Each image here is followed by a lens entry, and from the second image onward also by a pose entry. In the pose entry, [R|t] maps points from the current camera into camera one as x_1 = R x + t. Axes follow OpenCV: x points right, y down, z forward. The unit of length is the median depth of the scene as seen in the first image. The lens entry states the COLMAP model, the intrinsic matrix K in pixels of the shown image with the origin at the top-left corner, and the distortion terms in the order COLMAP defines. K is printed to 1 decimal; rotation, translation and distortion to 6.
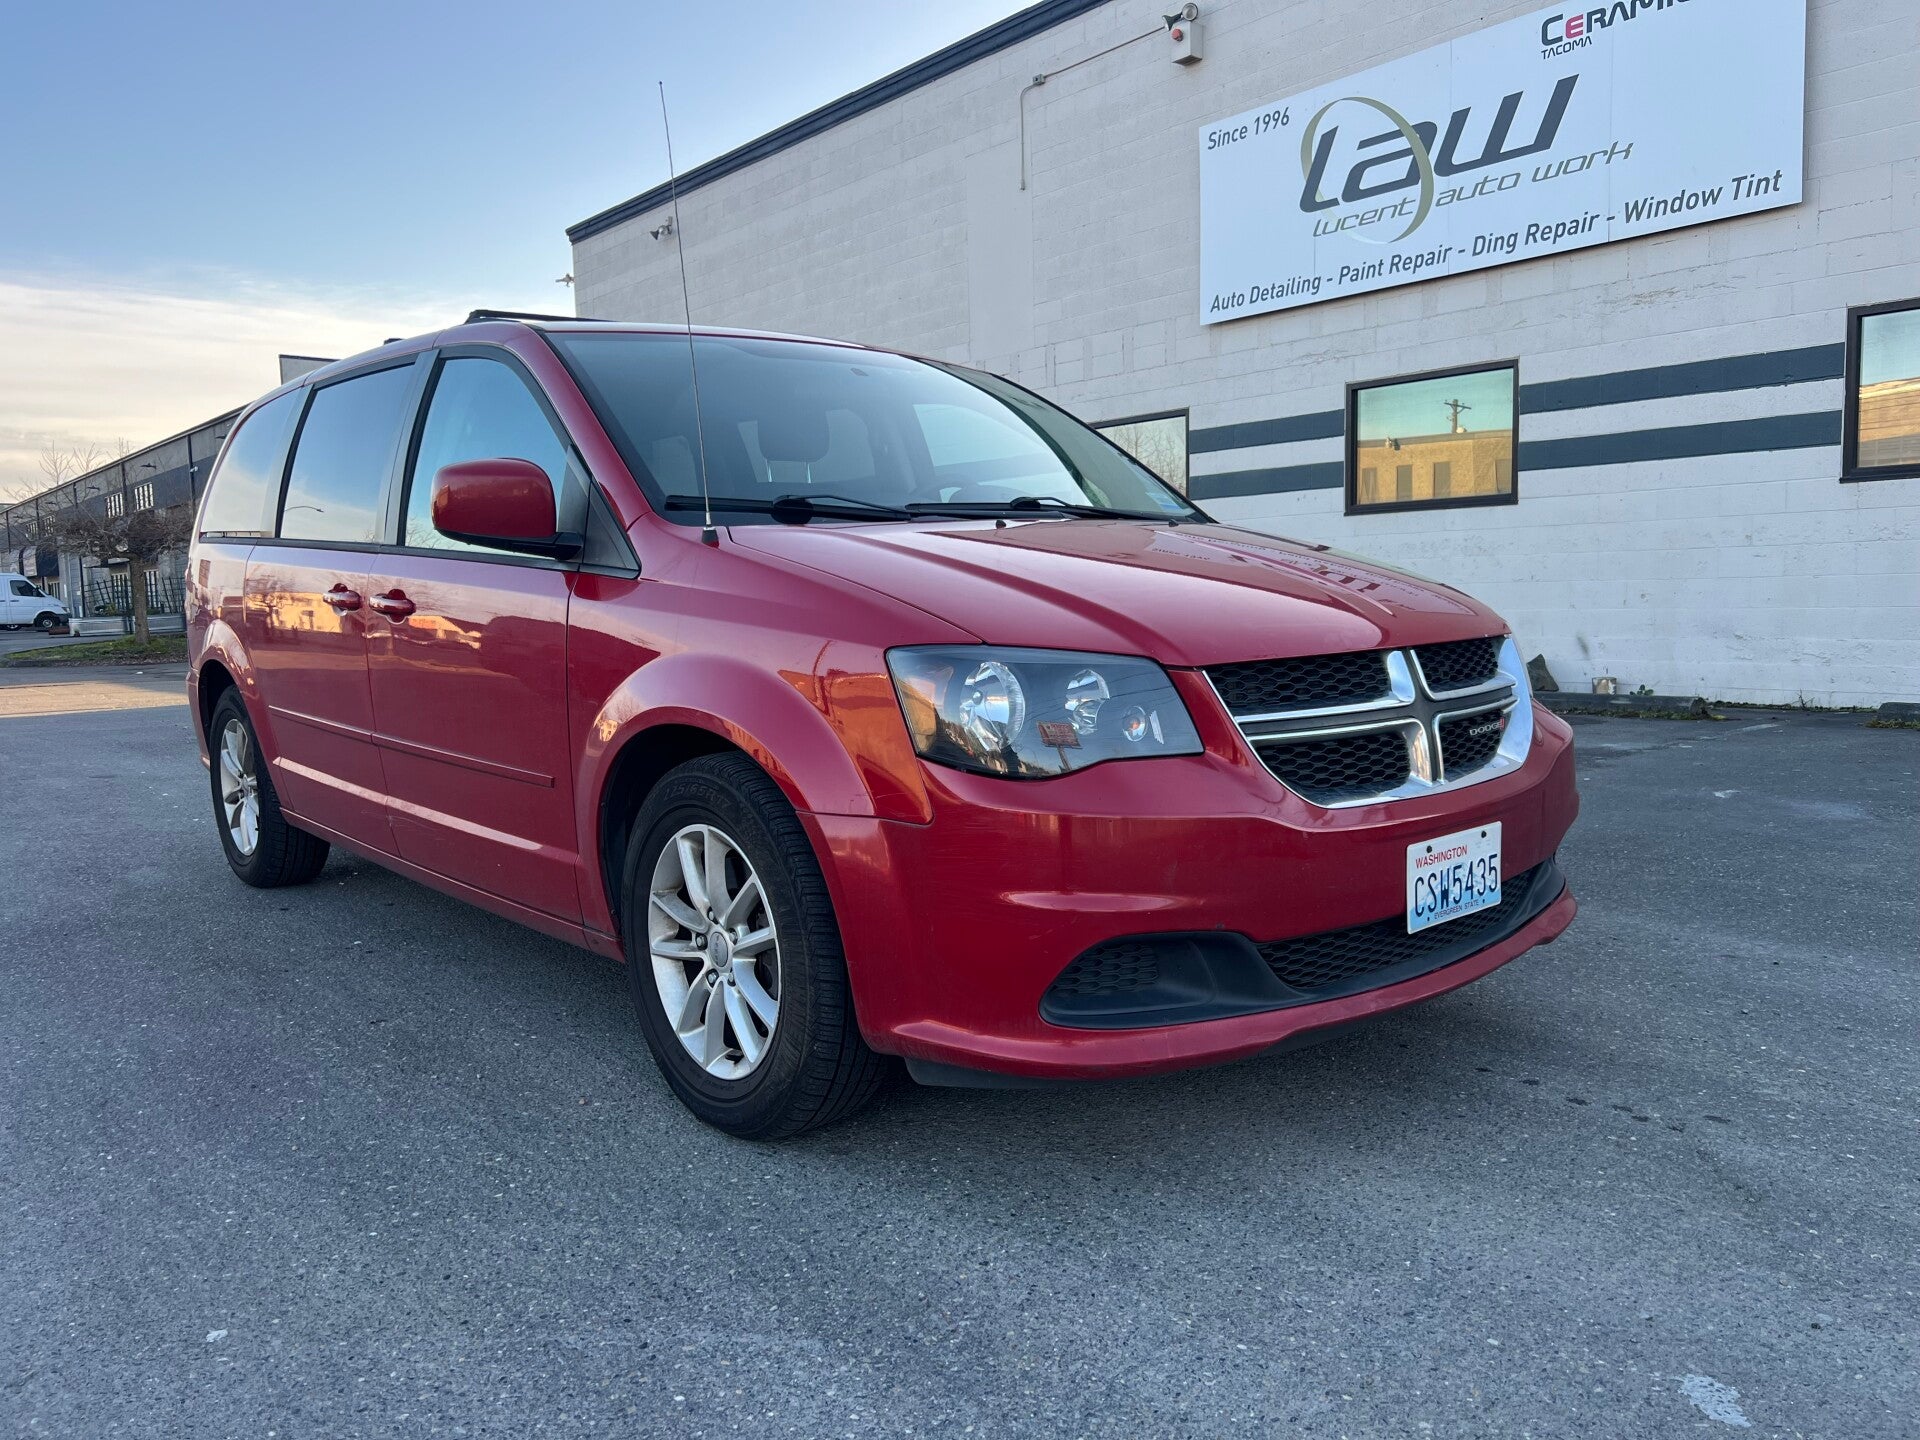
lens RADIAL K [[1481.2, 0, 962.8], [0, 1481.2, 714.1], [0, 0, 1]] dist [0.037307, -0.045882]
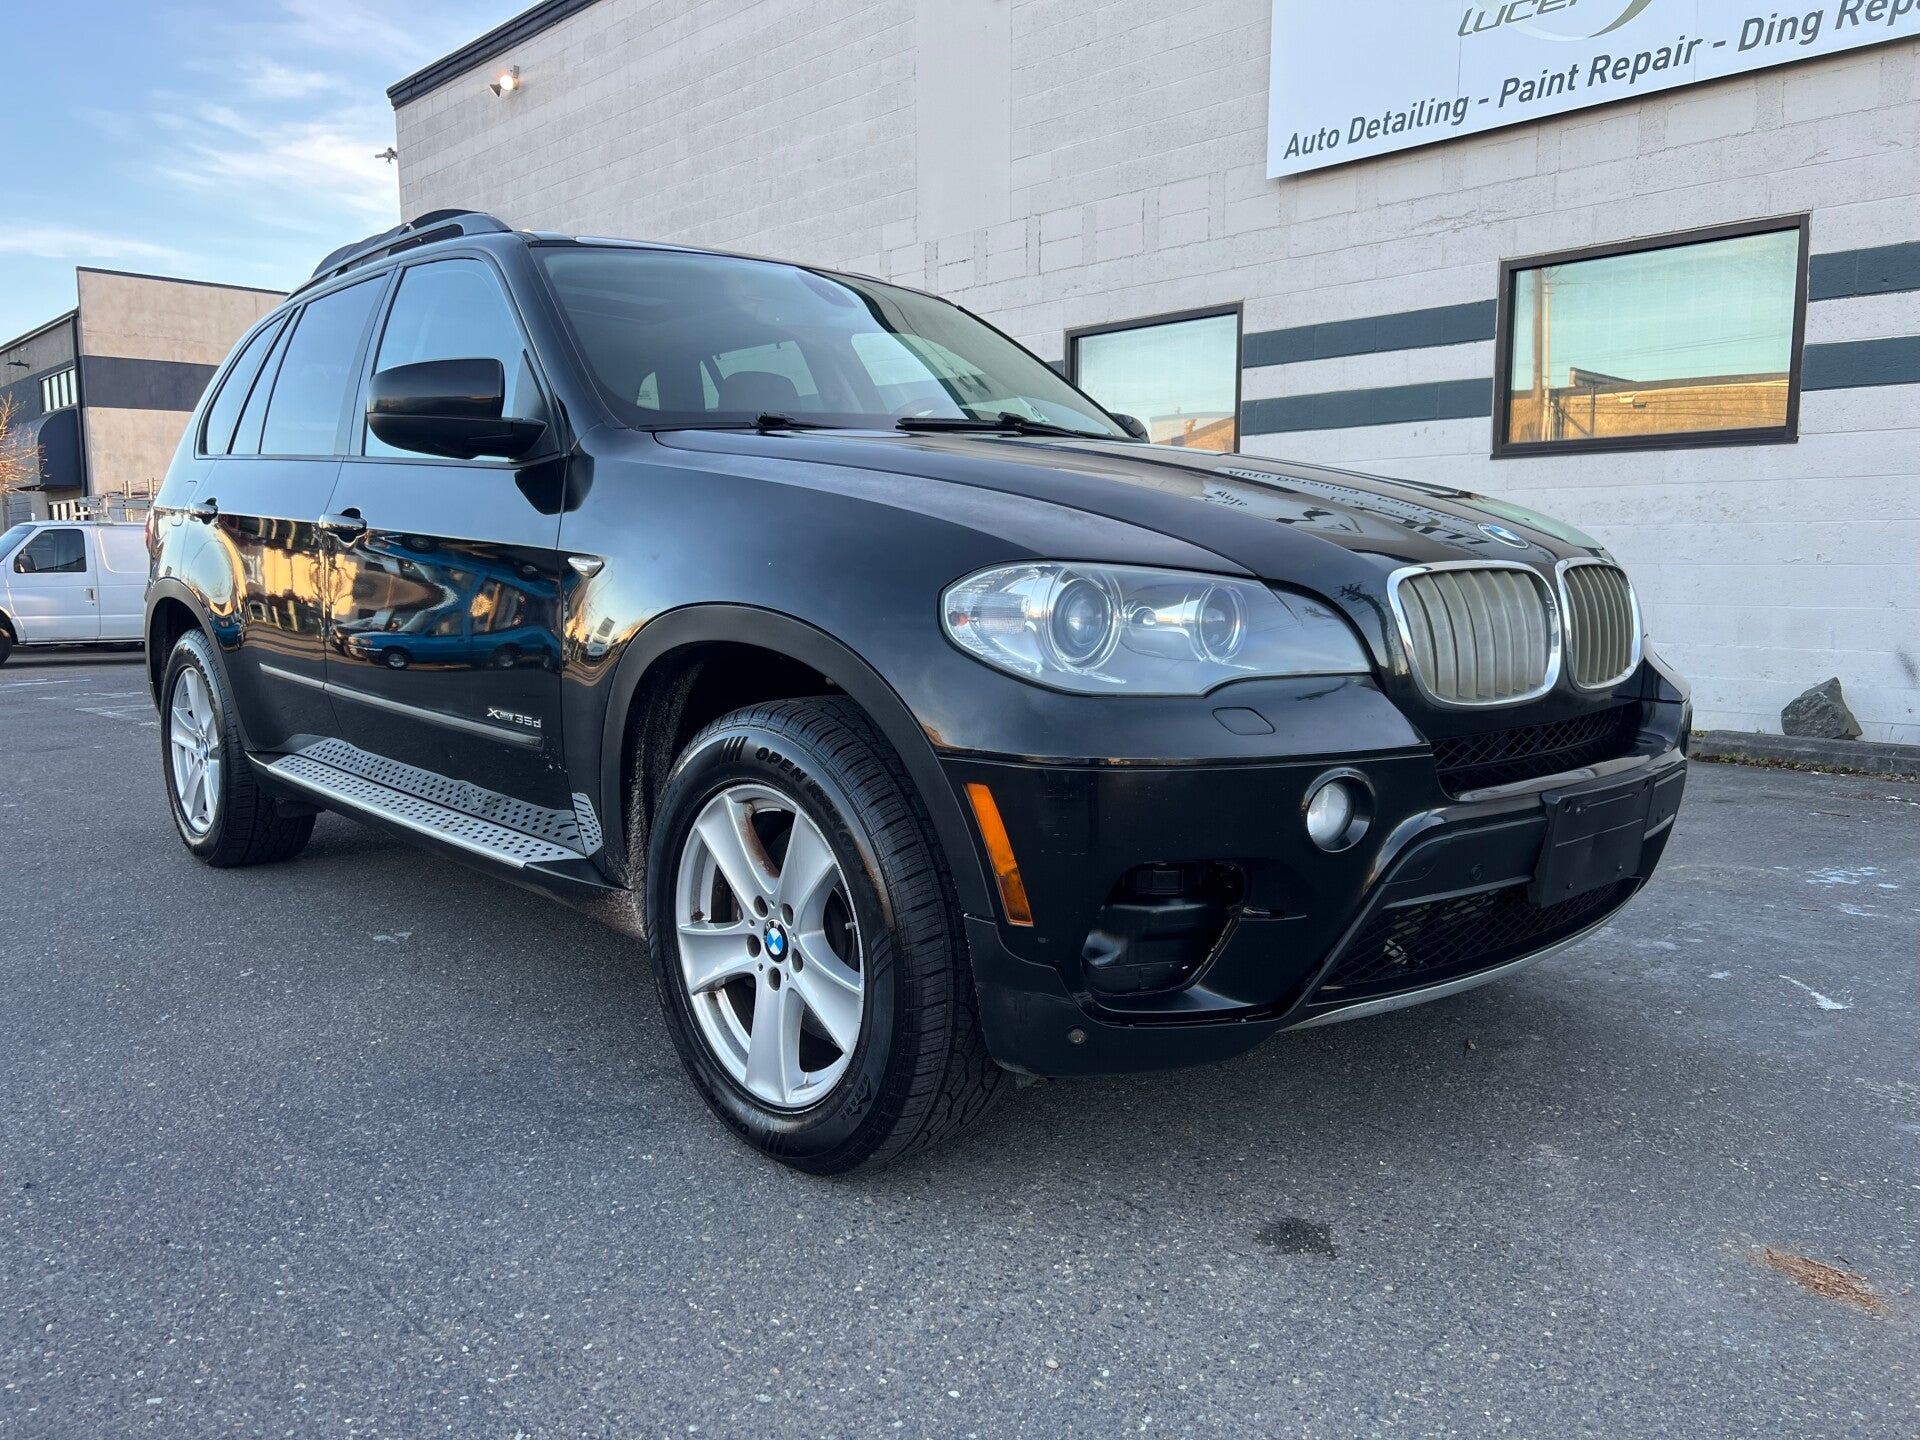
lens RADIAL K [[1485.3, 0, 960.0], [0, 1485.3, 720.0], [0, 0, 1]] dist [0.030692, -0.032372]
pose [[0.997267, 0.016348, 0.072047, -0.028766], [-0.017883, 0.999626, 0.020705, -0.025155], [-0.071682, -0.021937, 0.997186, 0.338099]]
